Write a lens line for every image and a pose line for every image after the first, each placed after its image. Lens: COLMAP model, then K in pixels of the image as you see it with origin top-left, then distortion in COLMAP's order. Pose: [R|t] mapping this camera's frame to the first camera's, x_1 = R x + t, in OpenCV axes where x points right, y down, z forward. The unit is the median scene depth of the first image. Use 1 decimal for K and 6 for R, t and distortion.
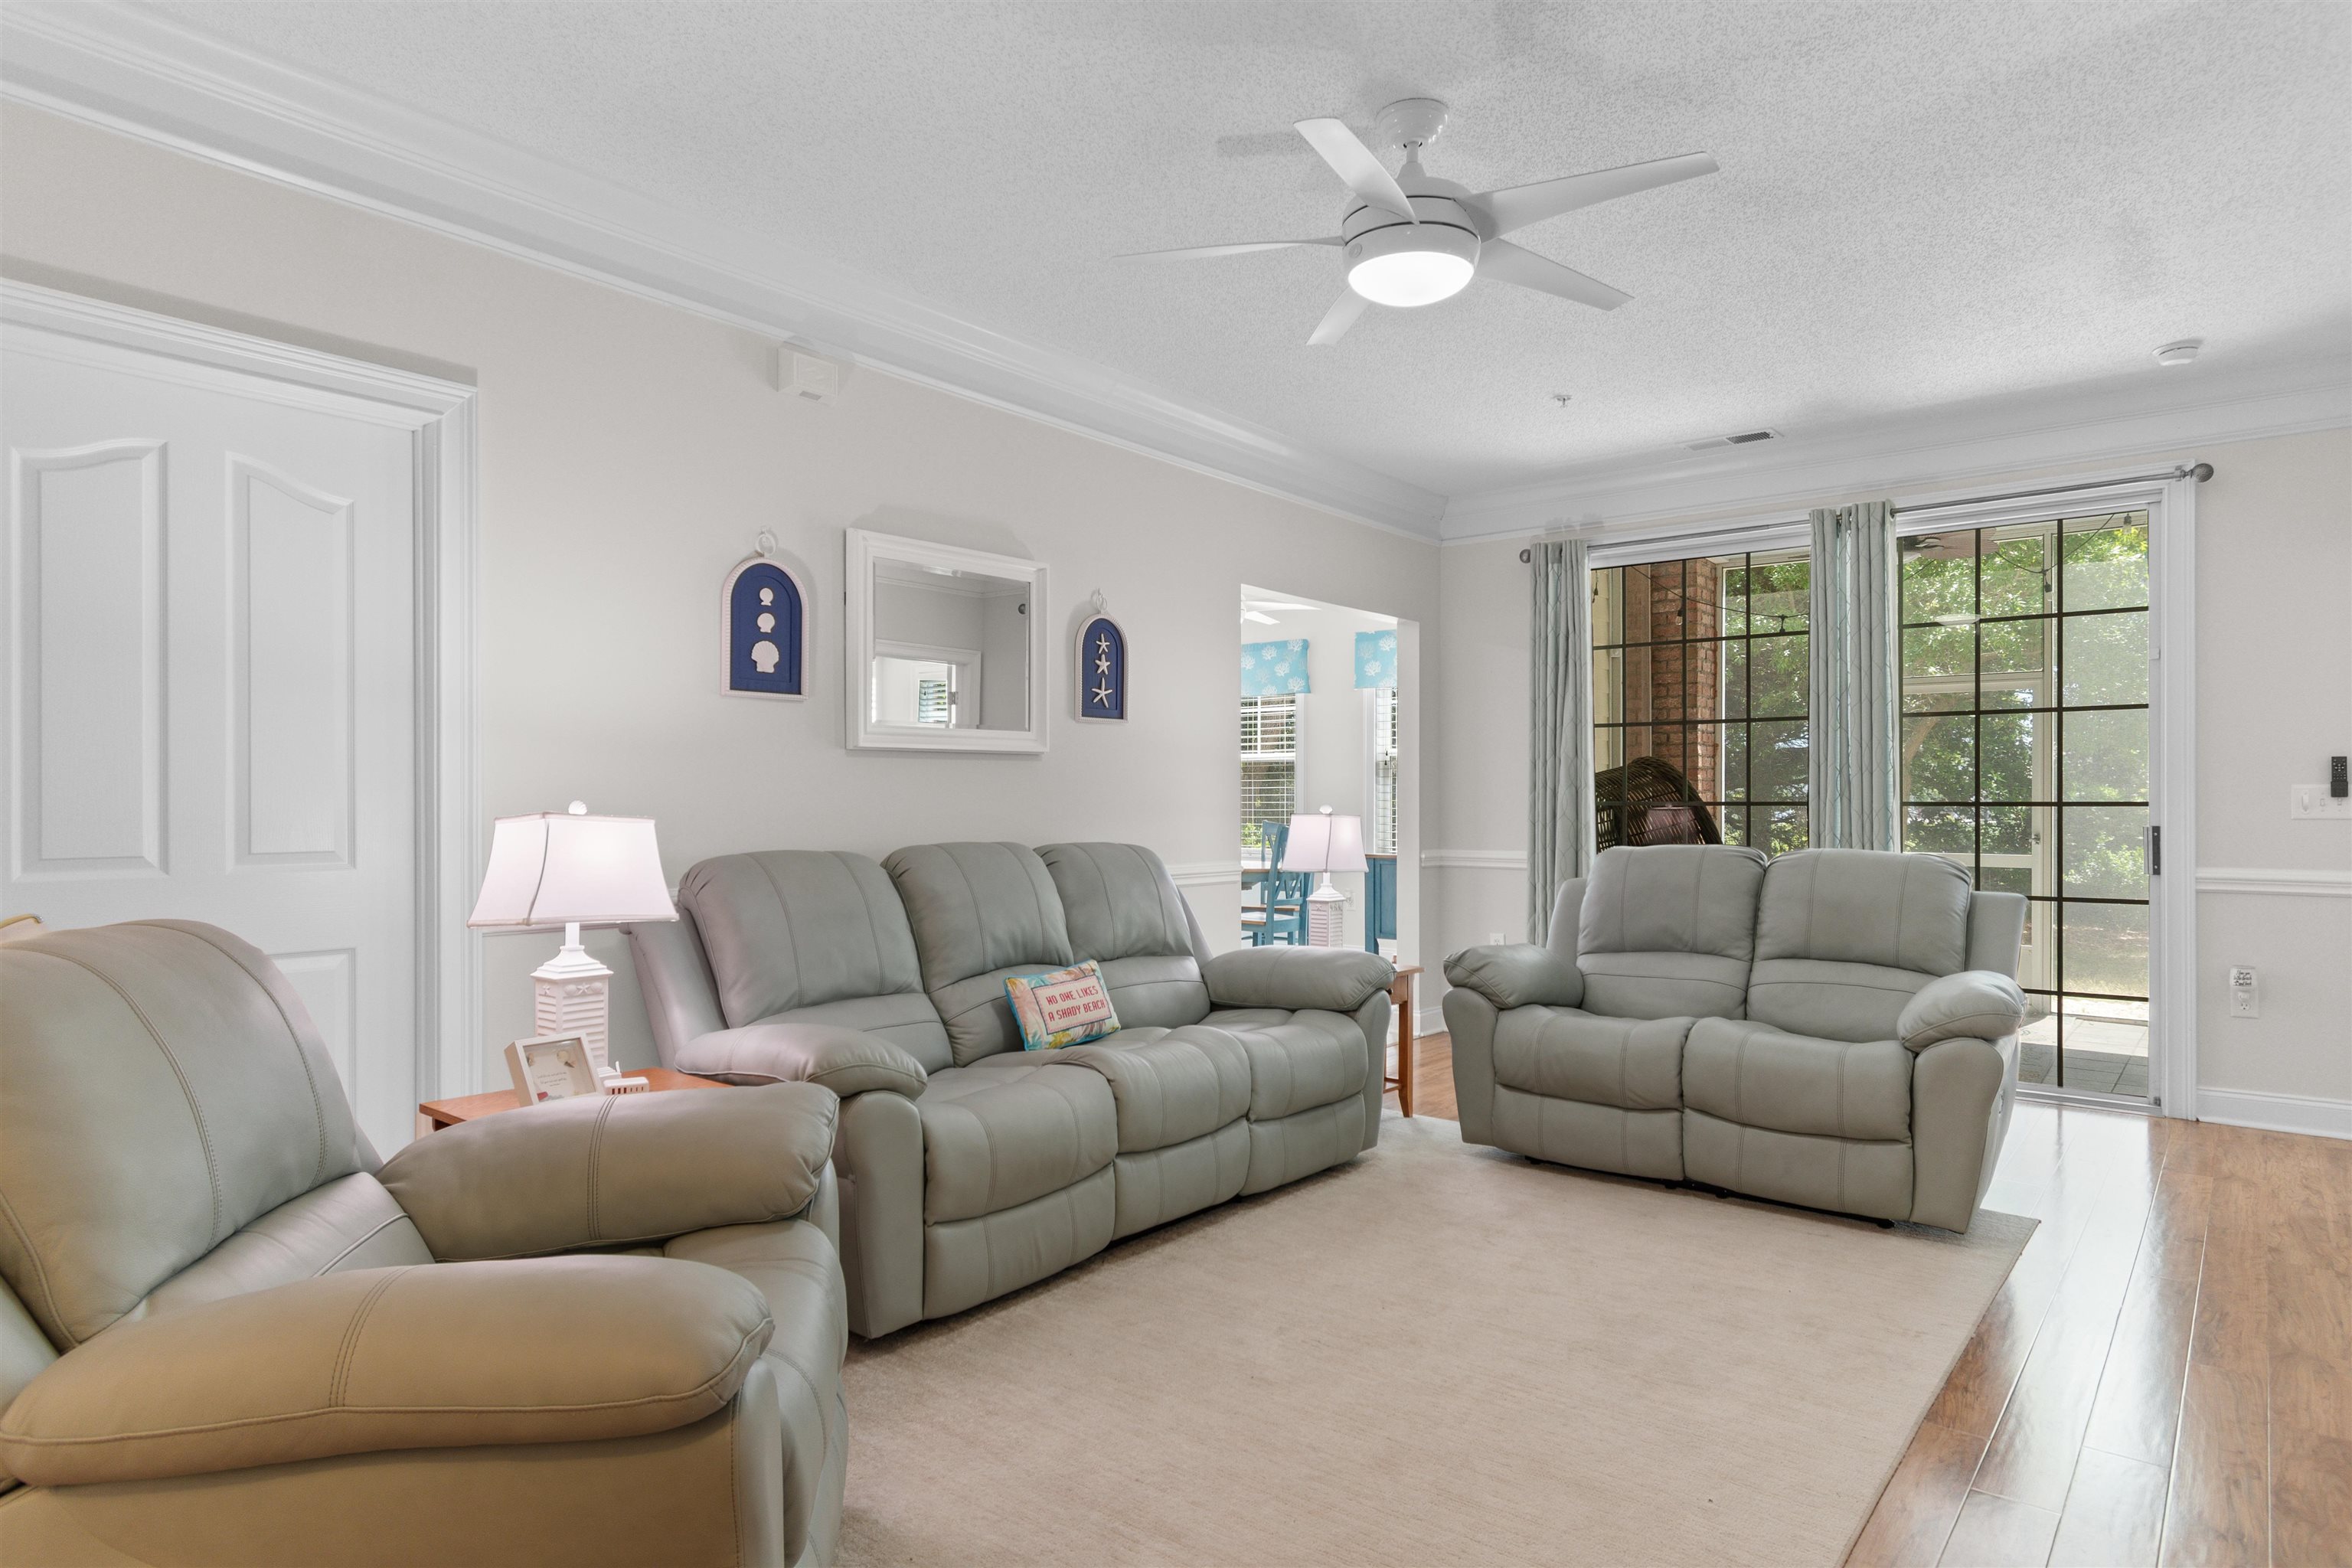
lens RADIAL K [[1304.8, 0, 1177.0], [0, 1304.8, 806.7], [0, 0, 1]] dist [-0.001666, -0.000318]
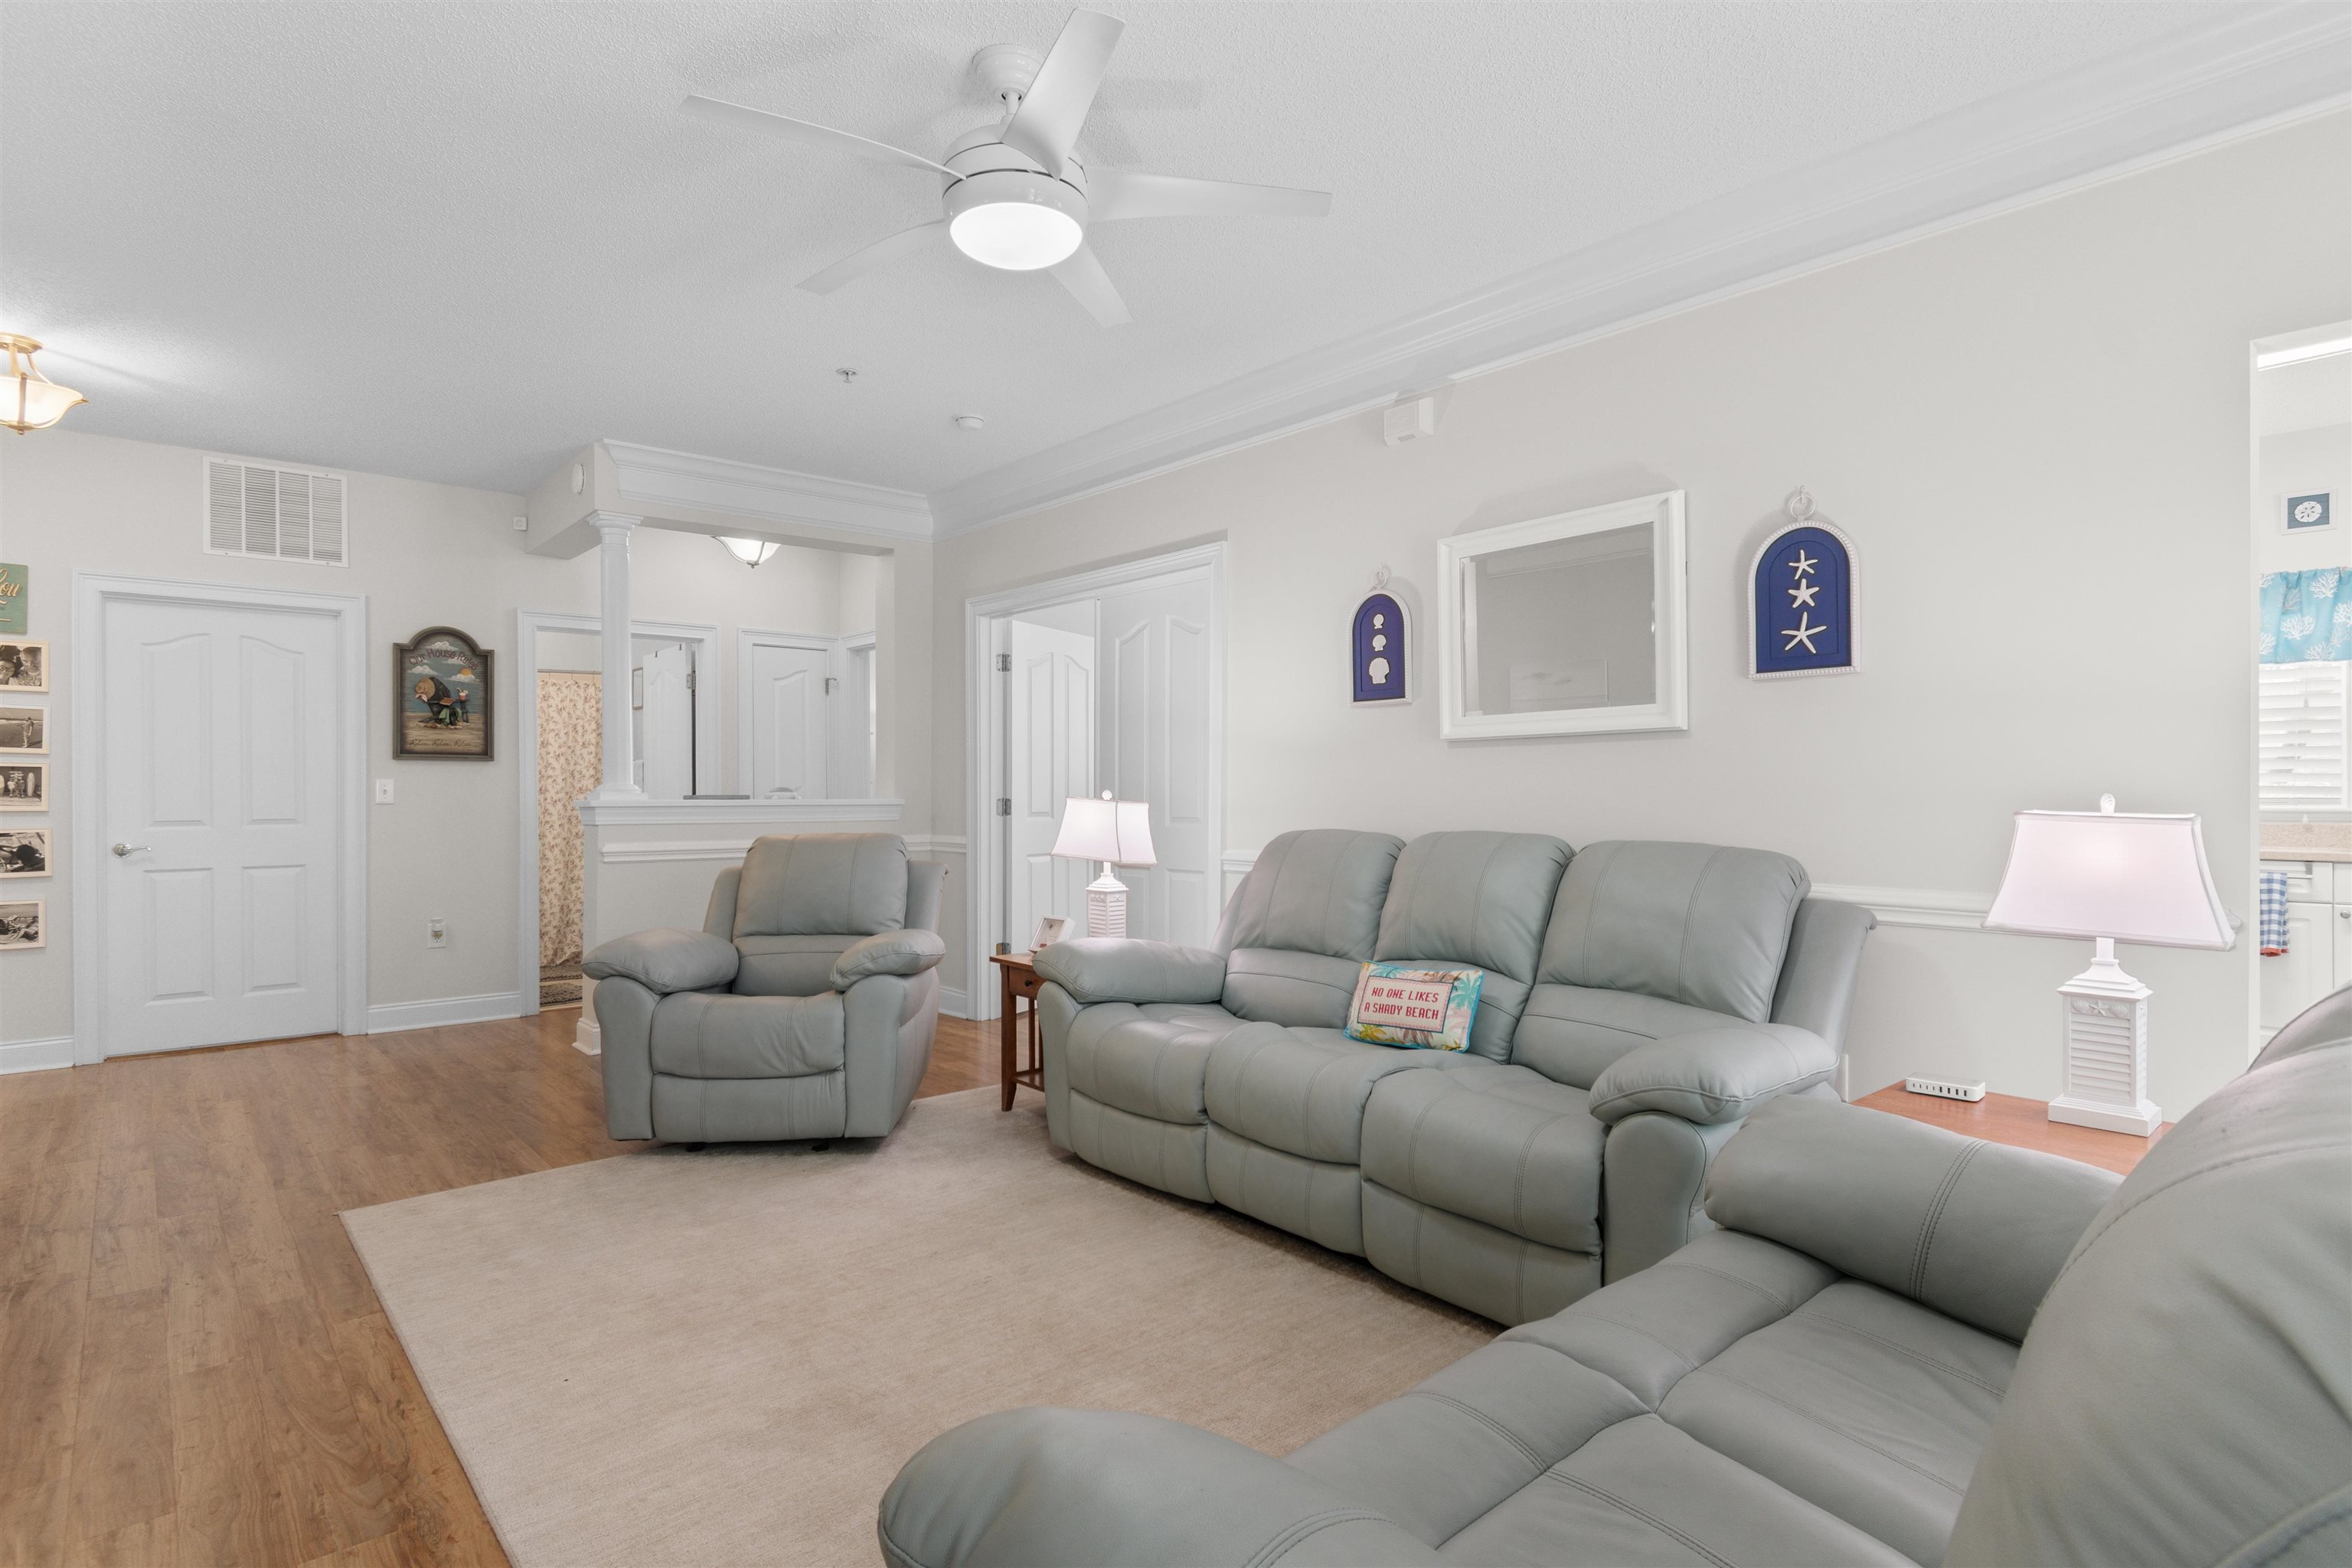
lens RADIAL K [[1211.2, 0, 1182.9], [0, 1211.2, 791.0], [0, 0, 1]] dist [-0.000965, -0.000527]
pose [[-0.151468, -0.005614, -0.988446, 0.778660], [-0.004976, 0.999976, -0.004917, 0.002664], [0.988450, 0.004174, -0.151492, 0.939273]]
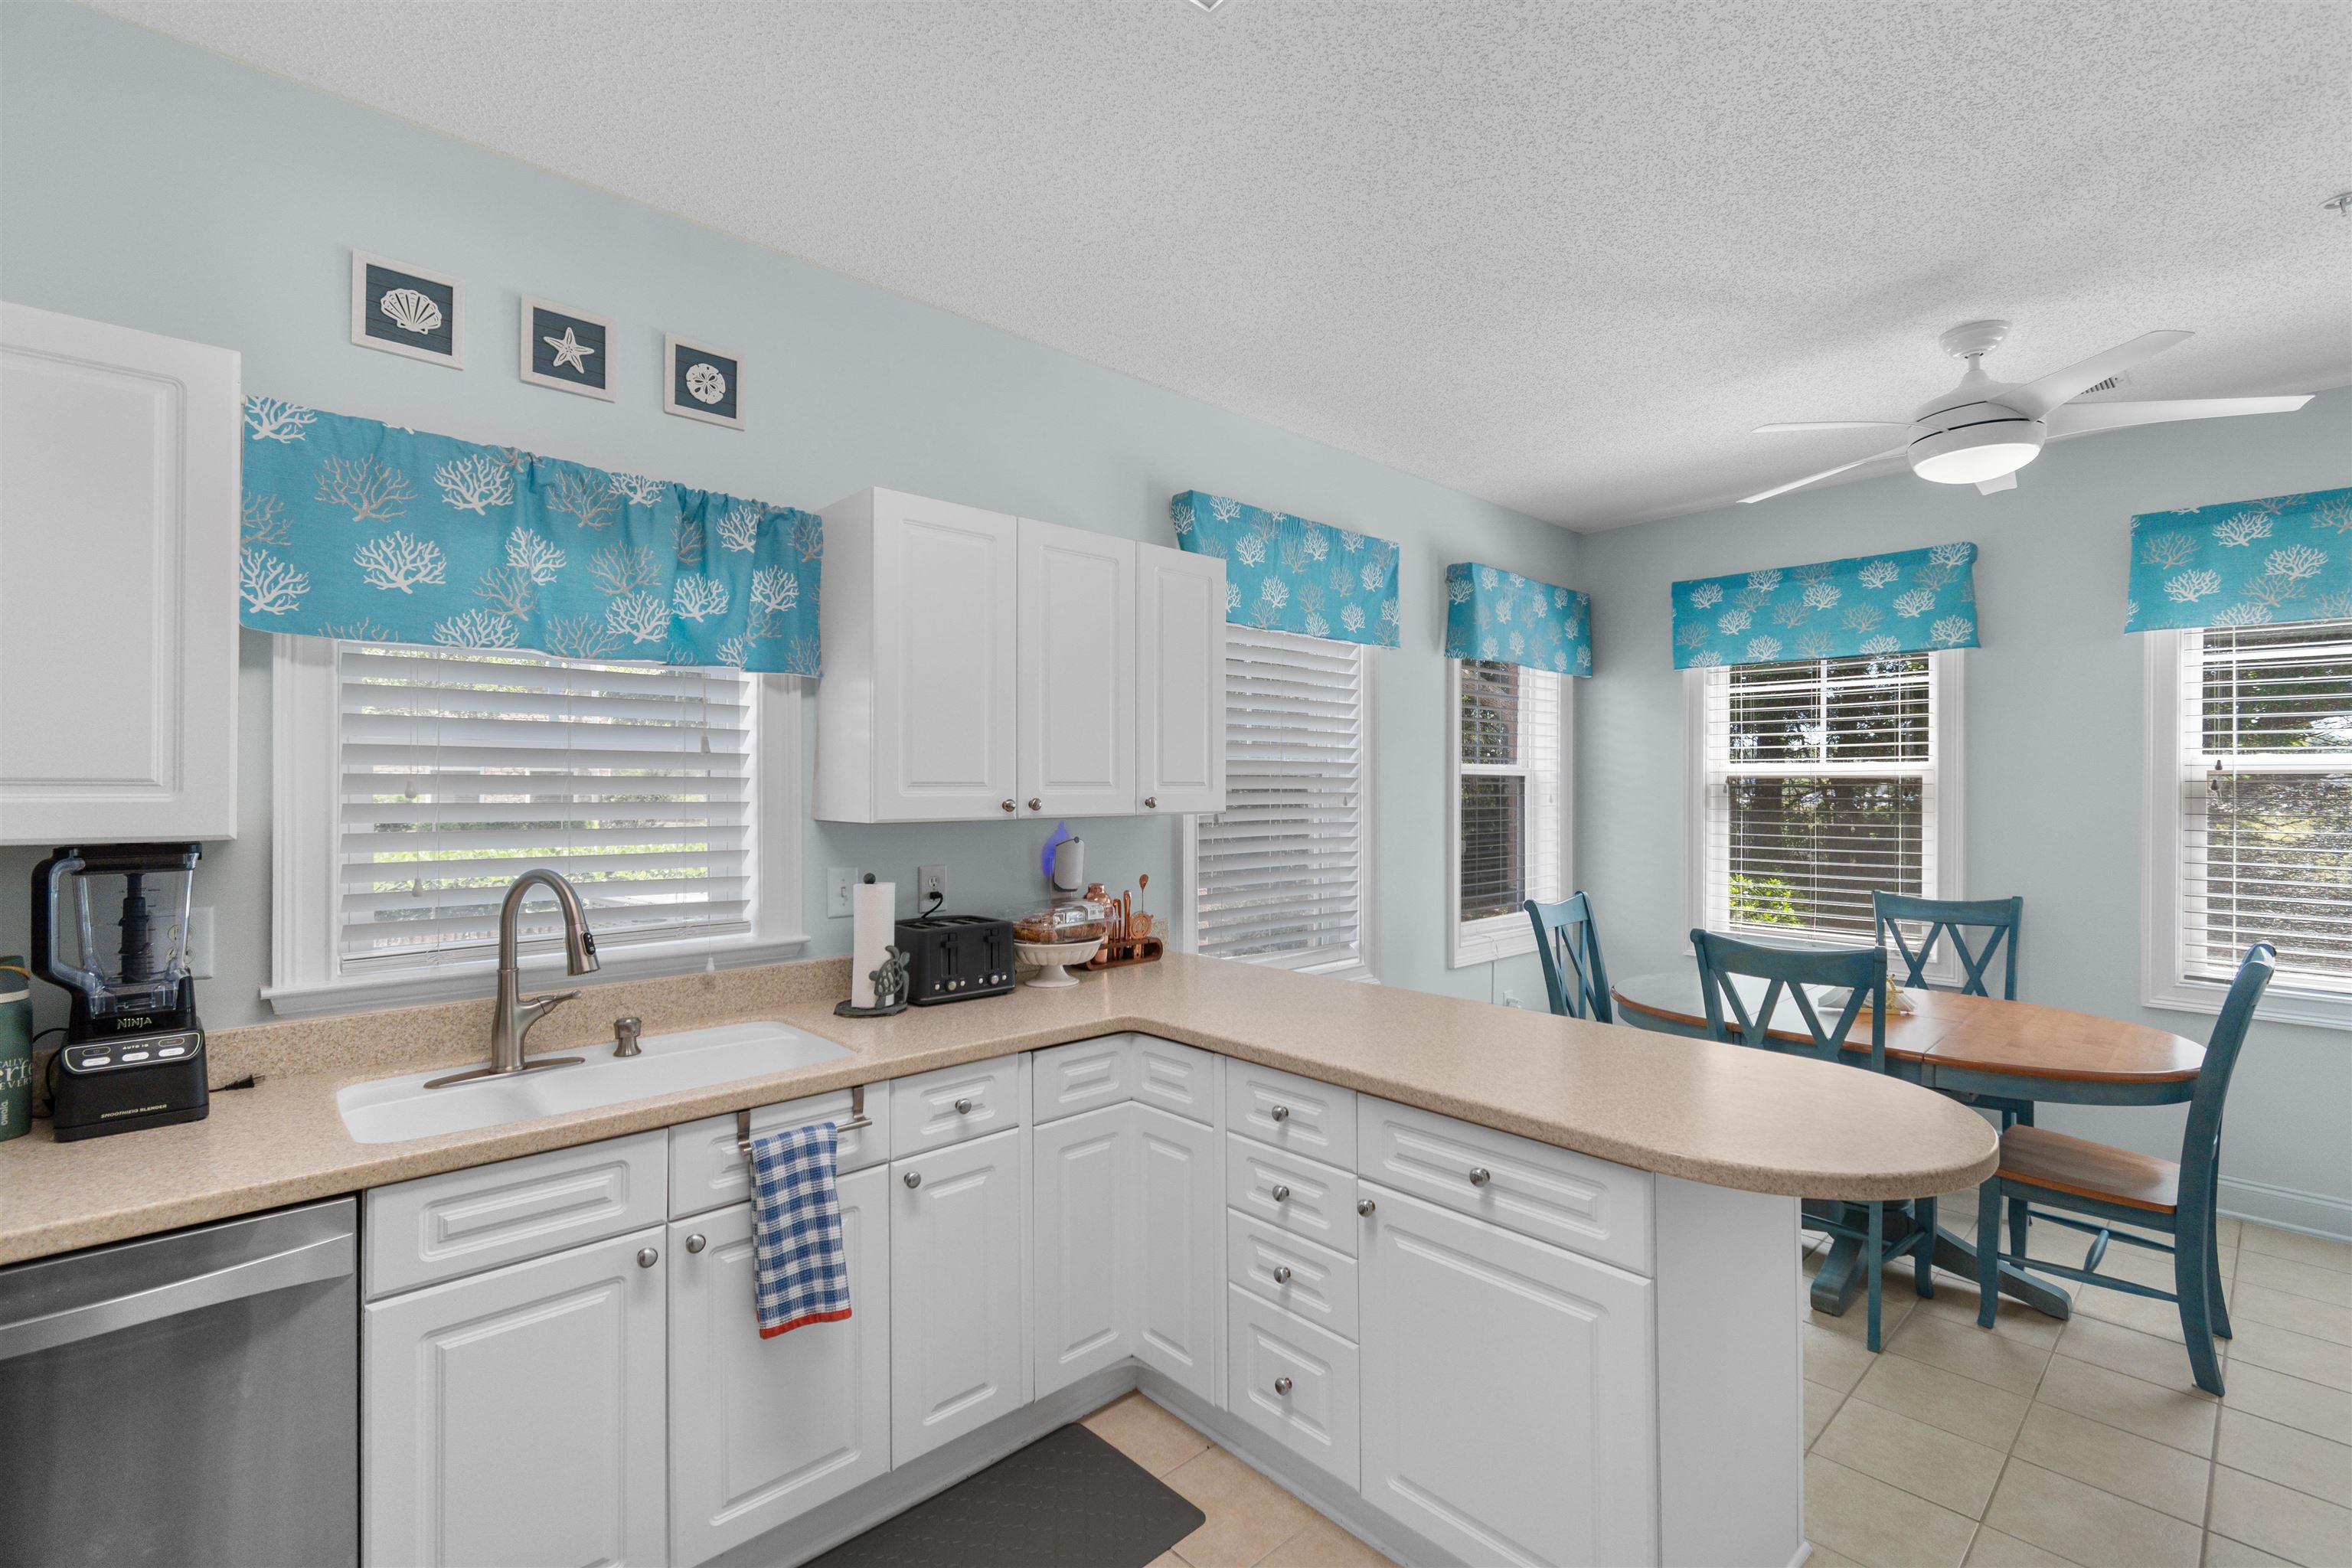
lens RADIAL K [[1031.6, 0, 1187.7], [0, 1031.6, 788.5], [0, 0, 1]] dist [-0.001002, -0.000247]
pose [[0.992562, -0.004965, -0.121636, -0.406056], [0.004854, 0.999987, -0.001204, -0.082092], [0.121640, 0.000604, 0.992574, 1.412860]]
